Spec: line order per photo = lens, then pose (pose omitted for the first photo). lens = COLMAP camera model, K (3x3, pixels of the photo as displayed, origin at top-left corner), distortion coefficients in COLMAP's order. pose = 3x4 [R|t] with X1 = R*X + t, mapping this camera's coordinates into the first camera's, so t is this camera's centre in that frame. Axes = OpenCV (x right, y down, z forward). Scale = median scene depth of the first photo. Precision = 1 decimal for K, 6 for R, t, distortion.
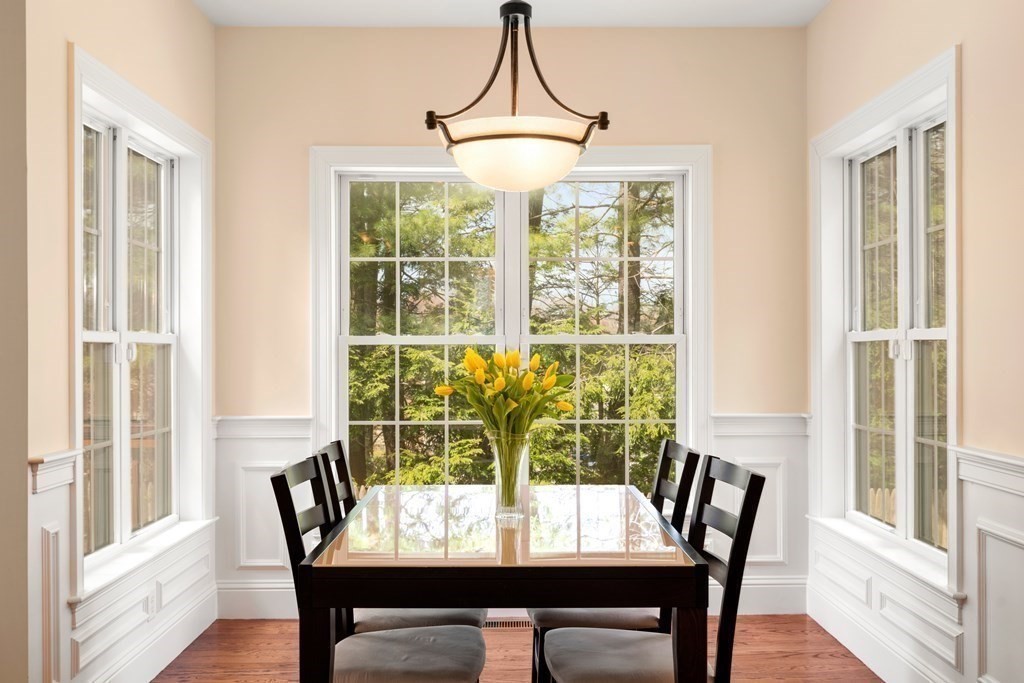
lens RADIAL K [[1015.0, 0, 515.5], [0, 1015.0, 348.3], [0, 0, 1]] dist [-0.009029, 0.000000]
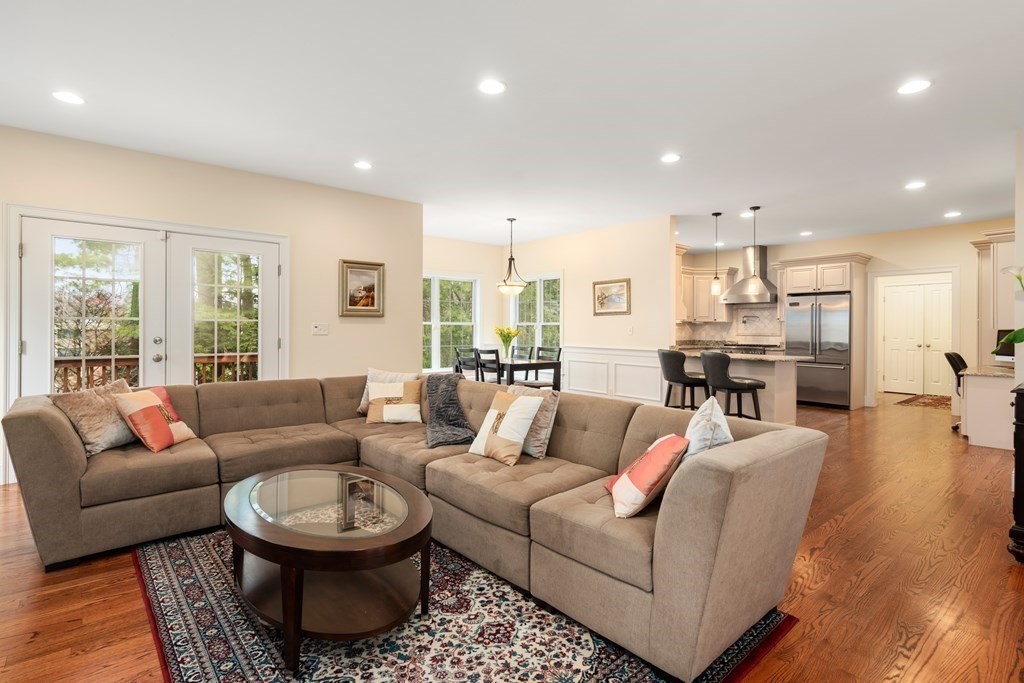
lens RADIAL K [[501.1, 0, 514.5], [0, 501.1, 331.2], [0, 0, 1]] dist [0.000361, 0.001297]
pose [[0.774597, 0.003693, 0.632445, -1.401730], [-0.005216, 0.999986, 0.000549, 0.023046], [-0.632434, -0.003724, 0.774605, -0.855348]]
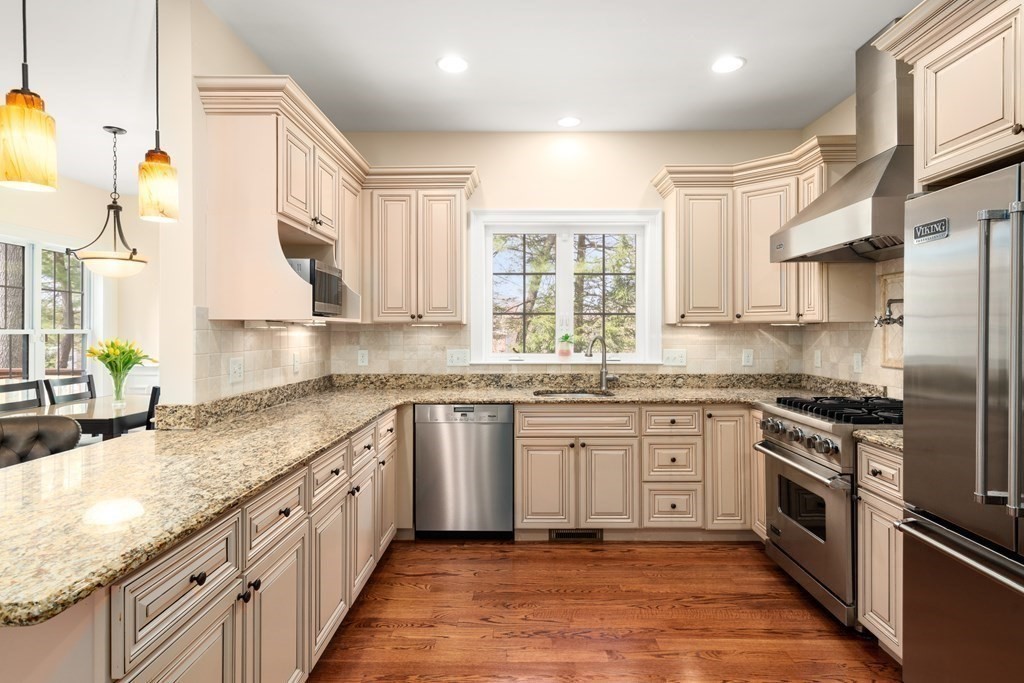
lens RADIAL K [[554.3, 0, 514.4], [0, 554.3, 332.5], [0, 0, 1]] dist [-0.001401, 0.001524]
pose [[0.999649, 0.003140, -0.026316, 0.938489], [-0.003170, 0.999994, -0.001111, -0.013701], [0.026312, 0.001194, 0.999653, -0.349220]]
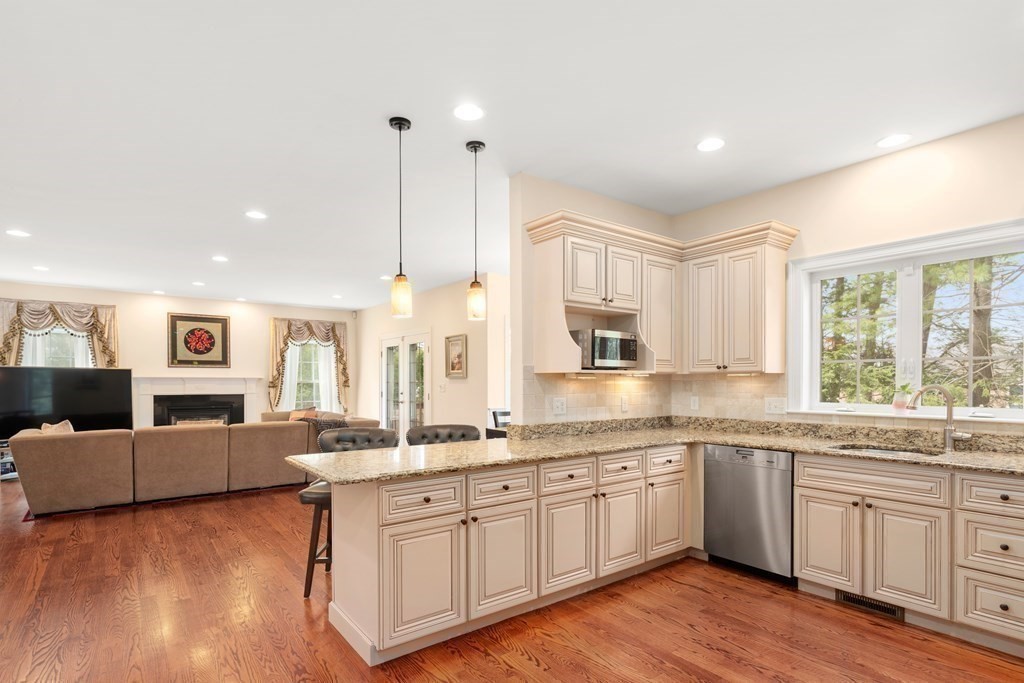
lens RADIAL K [[501.1, 0, 502.5], [0, 501.1, 391.4], [0, 0, 1]] dist [0.000361, 0.001297]
pose [[0.593651, 0.018757, -0.804504, 1.380359], [-0.003425, 0.999778, 0.020783, -0.013833], [0.804715, -0.009583, 0.593584, -0.307696]]
